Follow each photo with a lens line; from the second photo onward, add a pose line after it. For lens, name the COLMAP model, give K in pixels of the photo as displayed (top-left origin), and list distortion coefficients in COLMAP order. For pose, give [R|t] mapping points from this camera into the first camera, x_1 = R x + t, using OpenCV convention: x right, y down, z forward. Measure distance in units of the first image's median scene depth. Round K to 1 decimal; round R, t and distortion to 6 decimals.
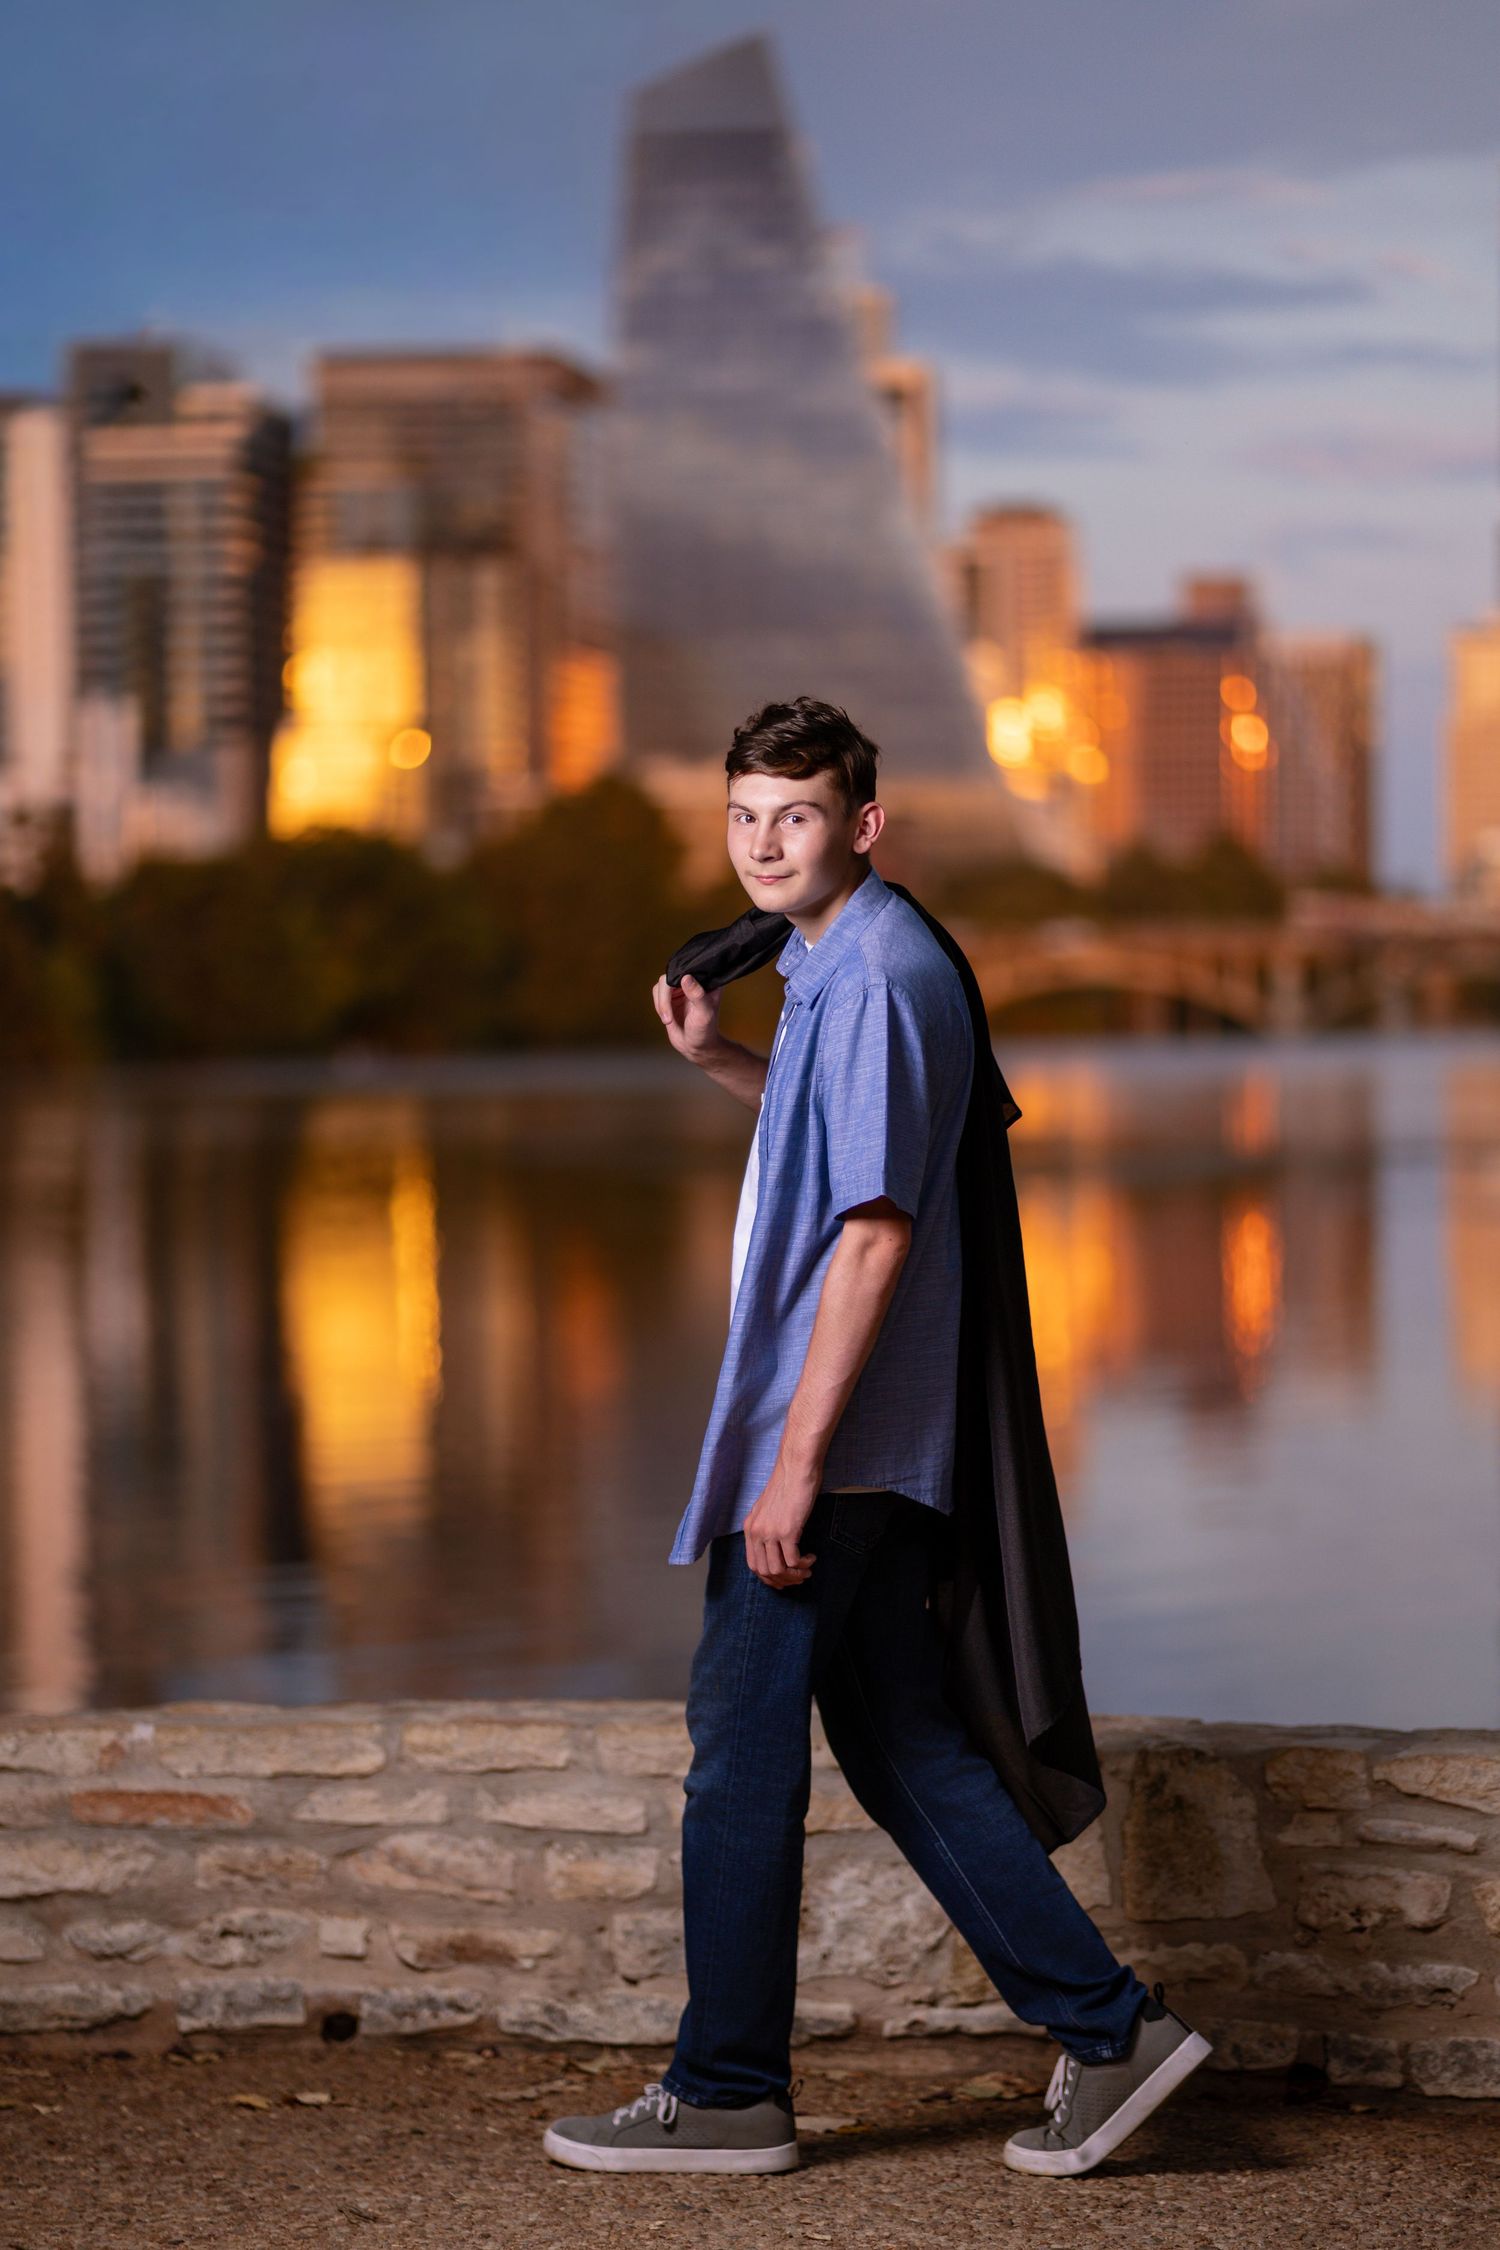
lens RADIAL K [[5353.1, 0, 750.0], [0, 5353.1, 1125.0], [0, 0, 1]] dist [0.027079, 0.174109]
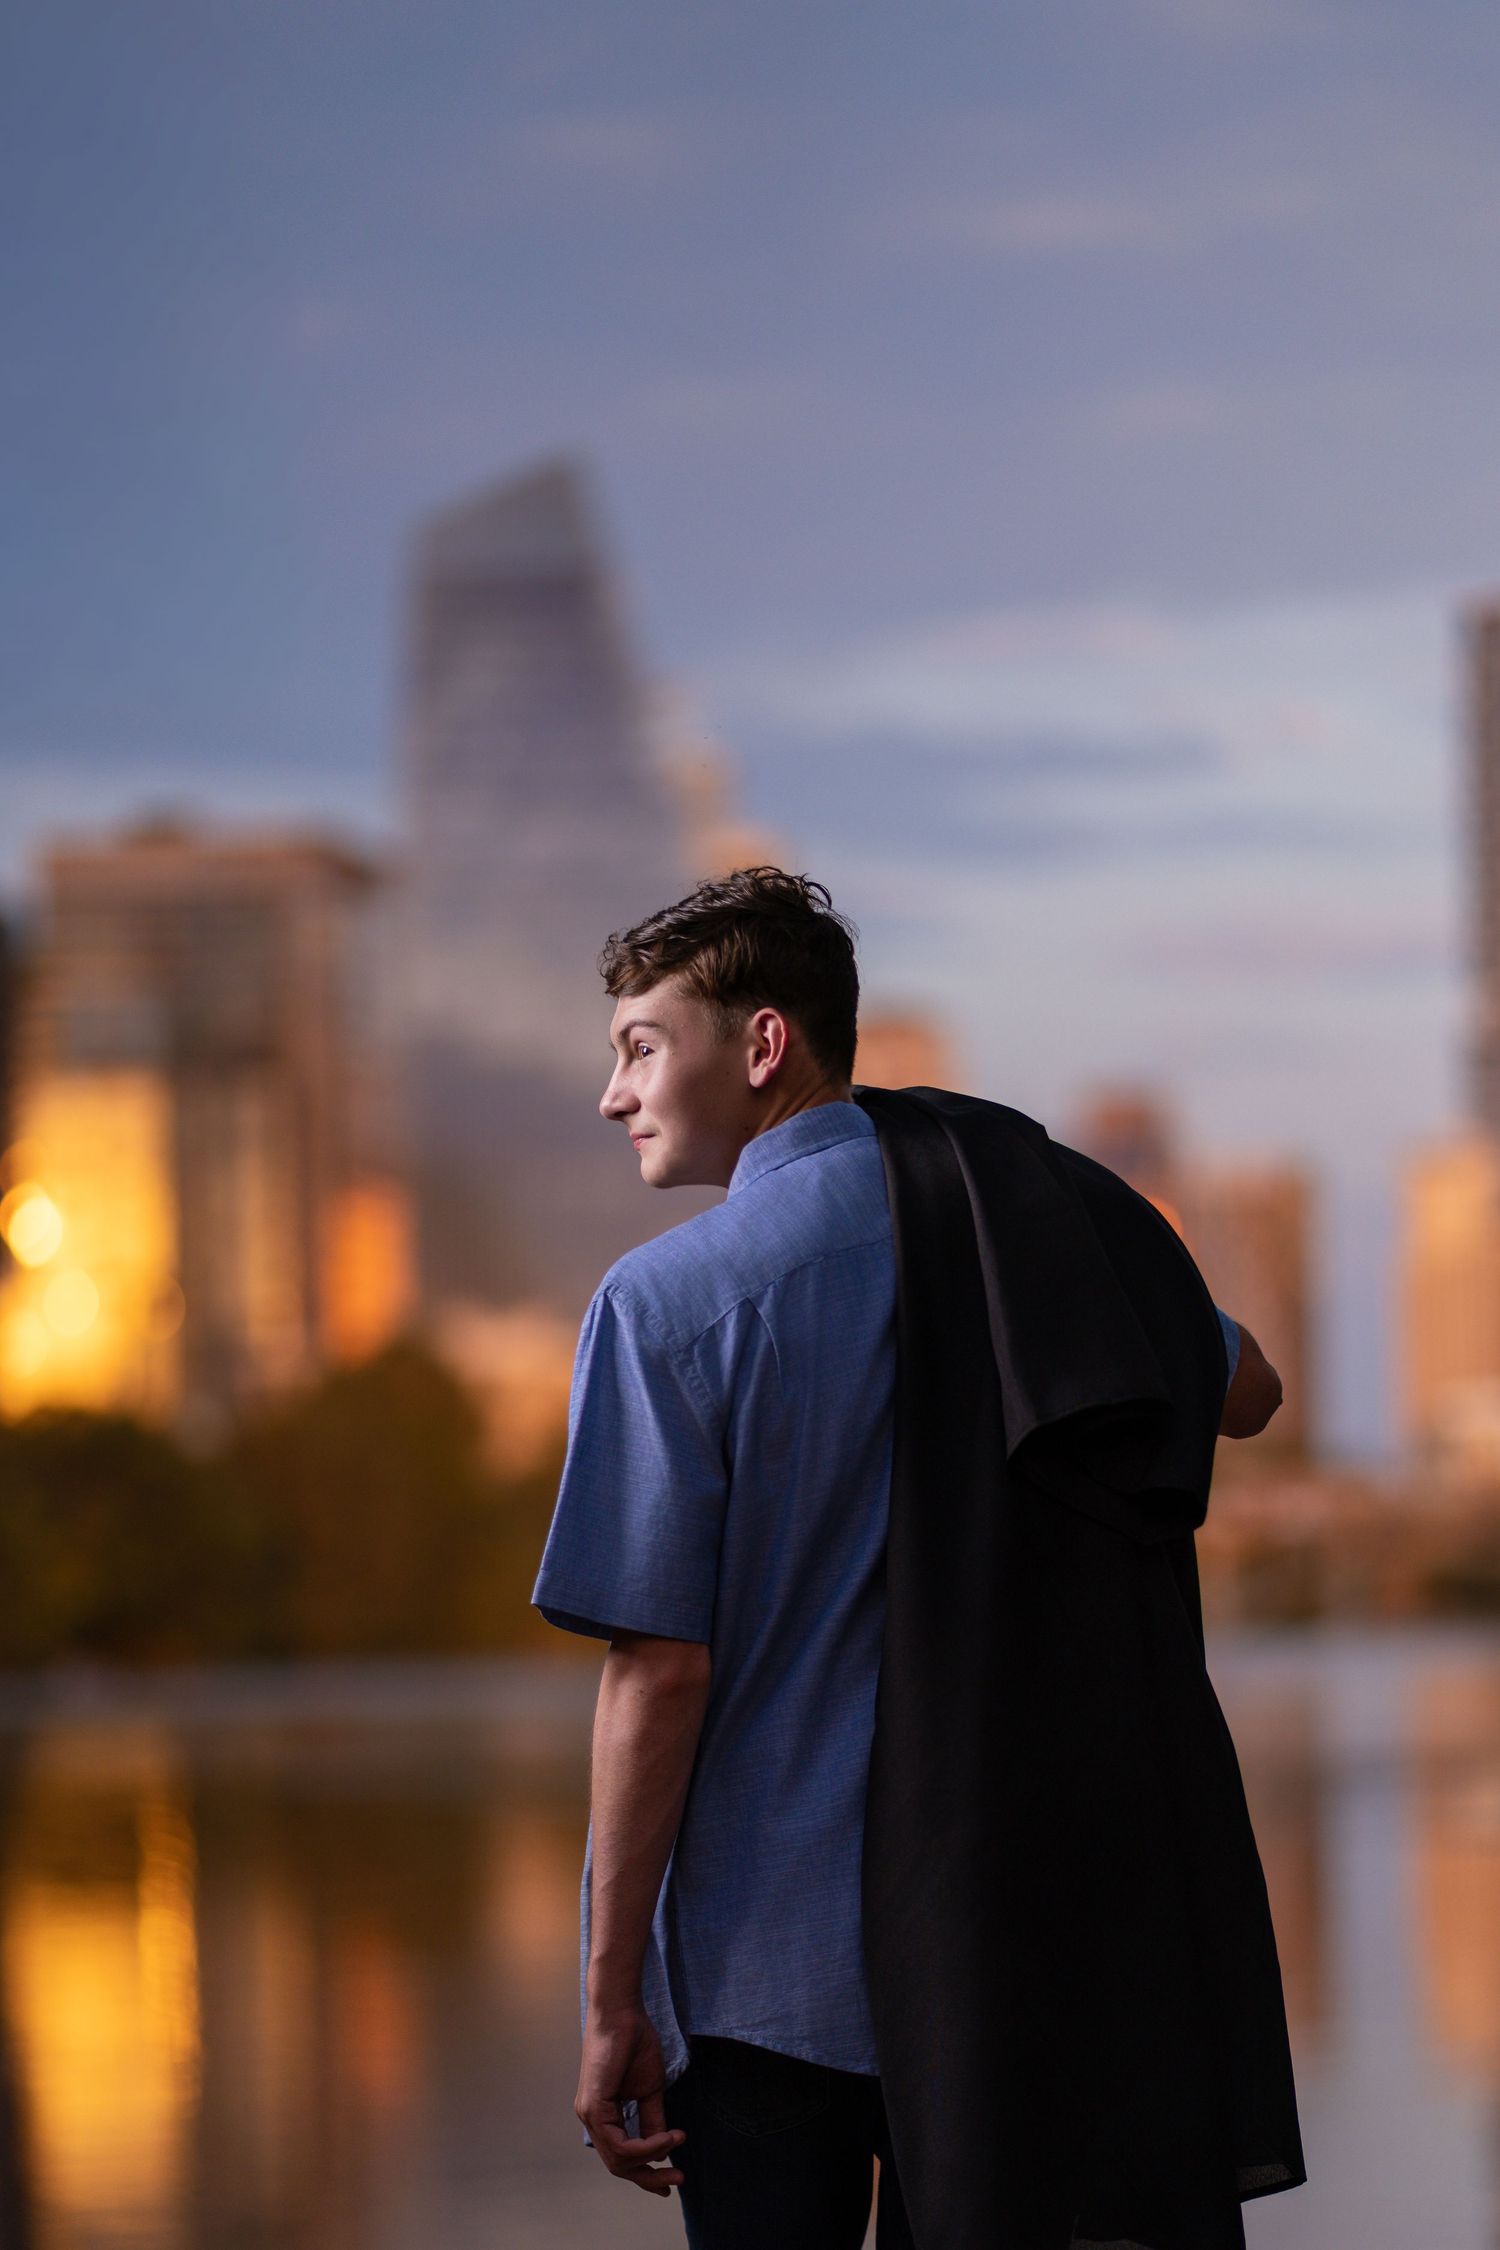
lens RADIAL K [[5466.1, 0, 750.0], [0, 5466.1, 1125.0], [0, 0, 1]] dist [0.068865, 0.528968]
pose [[0.998953, -0.010157, 0.044603, -0.009069], [0.014010, 0.996114, -0.086954, -0.022972], [-0.043546, 0.087487, 0.995213, 0.144967]]
